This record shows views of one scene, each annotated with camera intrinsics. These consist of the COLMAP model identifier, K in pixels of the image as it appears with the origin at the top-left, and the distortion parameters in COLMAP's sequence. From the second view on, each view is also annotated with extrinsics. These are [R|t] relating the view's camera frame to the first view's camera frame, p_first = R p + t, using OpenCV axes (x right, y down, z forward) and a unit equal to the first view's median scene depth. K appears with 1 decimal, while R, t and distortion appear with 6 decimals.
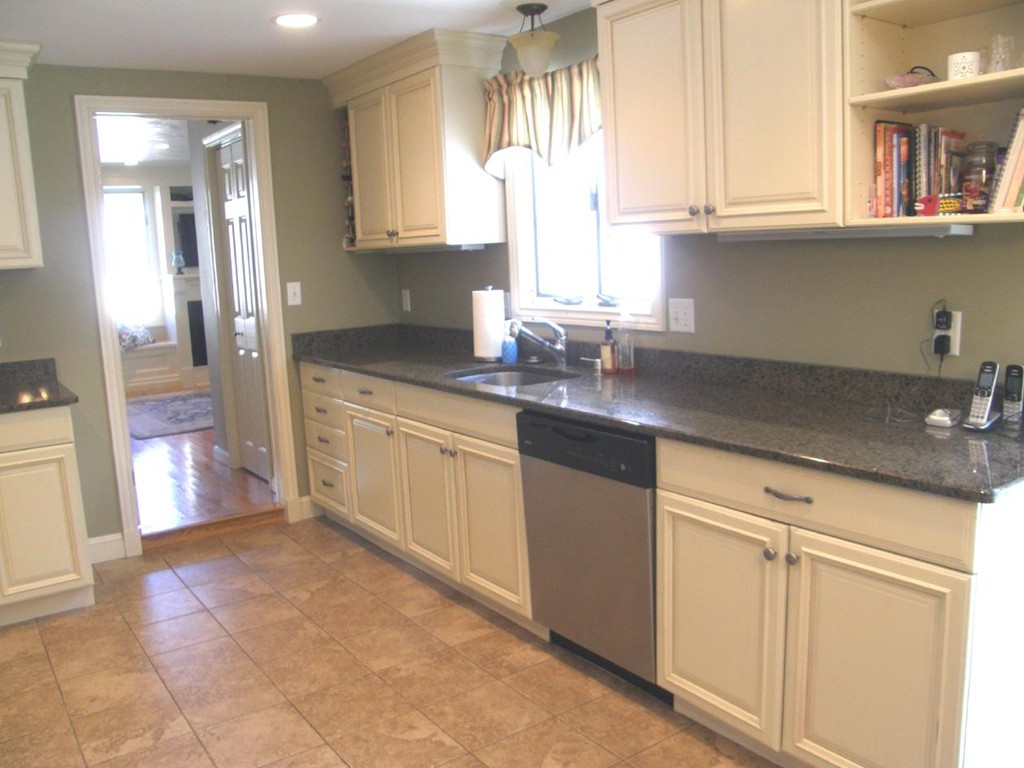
lens RADIAL K [[852.0, 0, 516.9], [0, 852.0, 386.0], [0, 0, 1]] dist [-0.079385, 0.019051]
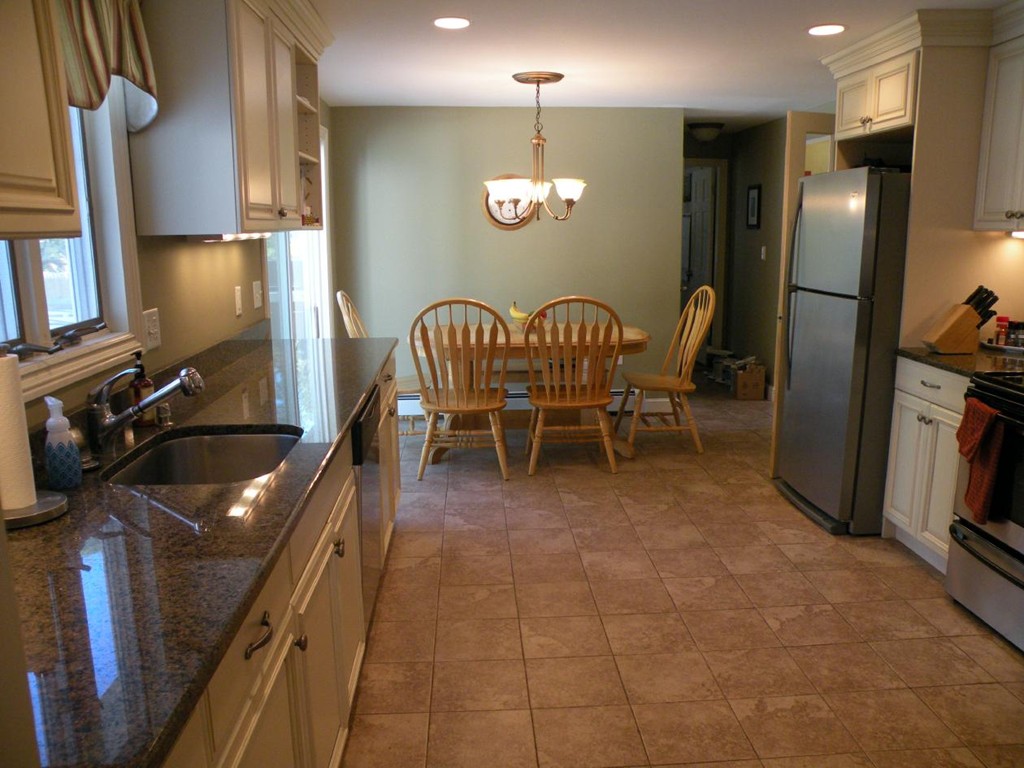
lens RADIAL K [[852.0, 0, 521.5], [0, 852.0, 390.0], [0, 0, 1]] dist [-0.079385, 0.019051]
pose [[-0.849672, -0.059876, 0.523901, -0.597241], [0.116403, 0.947725, 0.297100, -0.240468], [-0.514303, 0.313421, -0.798286, 1.582652]]
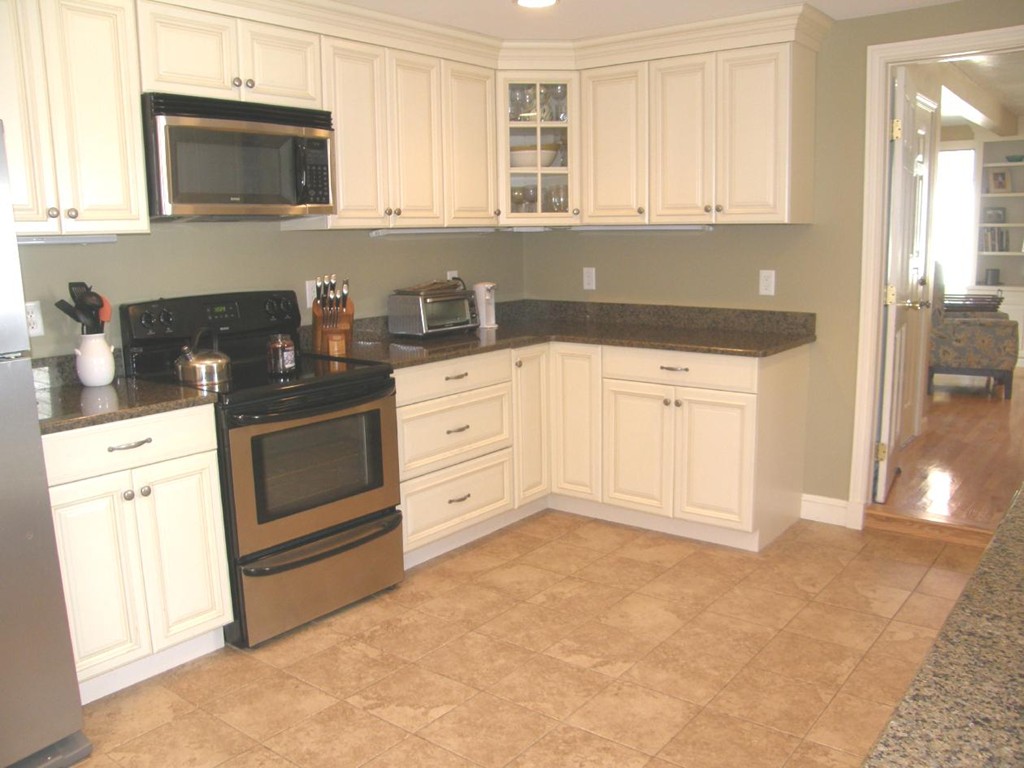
lens RADIAL K [[852.0, 0, 516.3], [0, 852.0, 382.4], [0, 0, 1]] dist [-0.079385, 0.019051]
pose [[0.289382, 0.187082, -0.938754, 0.426601], [-0.137059, 0.978708, 0.152794, -0.077488], [0.947350, 0.084449, 0.308862, 0.453216]]
